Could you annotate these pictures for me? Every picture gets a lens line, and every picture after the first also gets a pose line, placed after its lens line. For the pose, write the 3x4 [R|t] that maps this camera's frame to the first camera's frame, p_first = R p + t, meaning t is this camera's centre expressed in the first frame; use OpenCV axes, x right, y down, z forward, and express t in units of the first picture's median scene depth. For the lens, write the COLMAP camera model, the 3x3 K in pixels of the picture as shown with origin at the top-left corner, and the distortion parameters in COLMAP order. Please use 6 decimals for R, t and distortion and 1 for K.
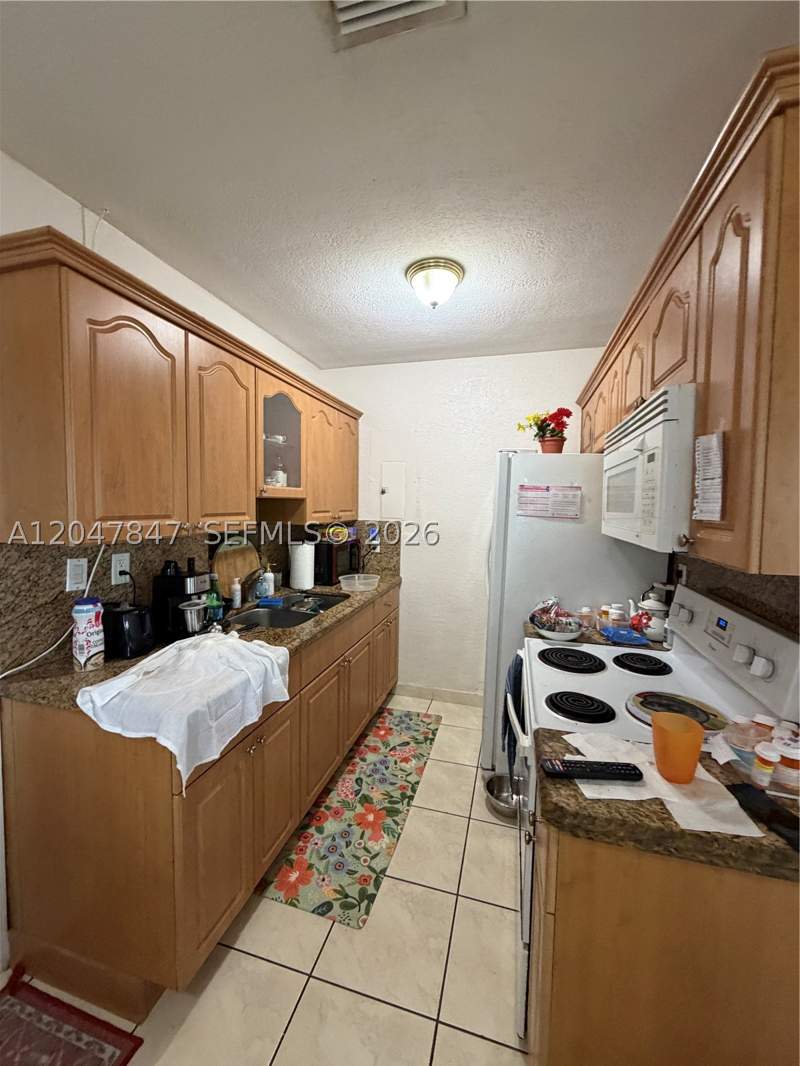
lens RADIAL K [[427.4, 0, 401.1], [0, 427.4, 523.0], [0, 0, 1]] dist [-0.003091, 0.002056]
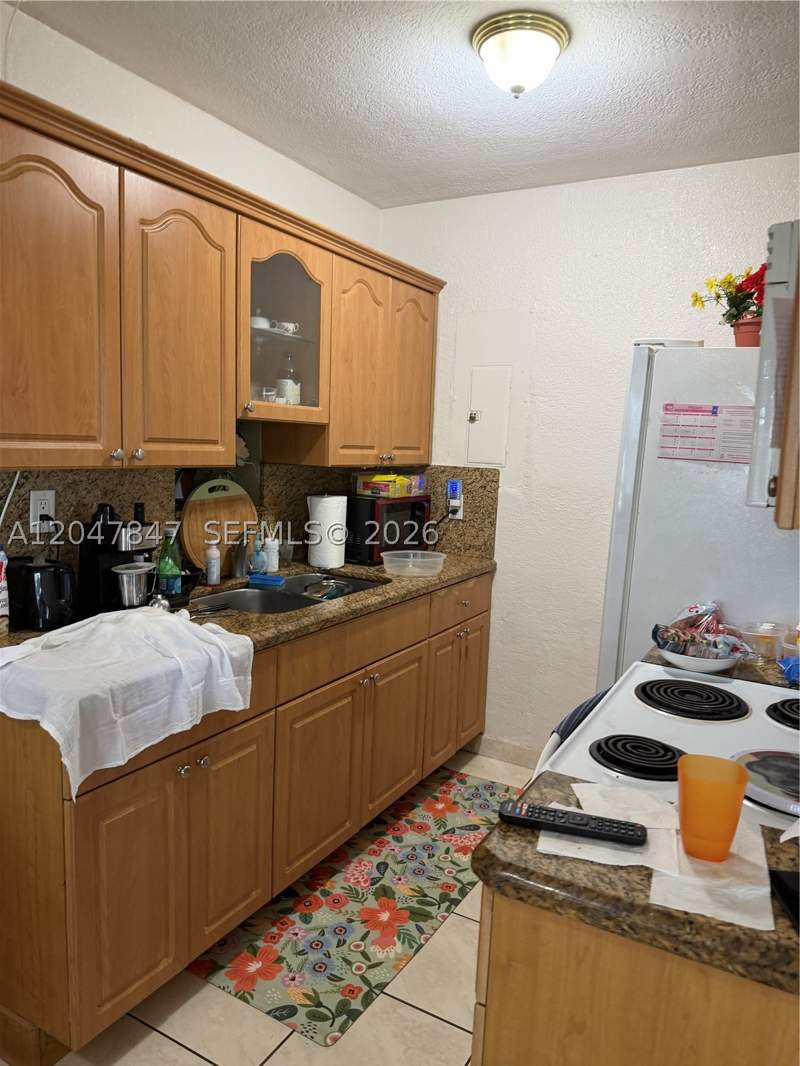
lens RADIAL K [[754.5, 0, 398.1], [0, 754.5, 527.1], [0, 0, 1]] dist [0.029521, -0.042217]
pose [[0.969609, 0.050270, -0.239439, 0.221281], [-0.035548, 0.997225, 0.065415, 0.026711], [0.242063, -0.054915, 0.968705, -0.090227]]
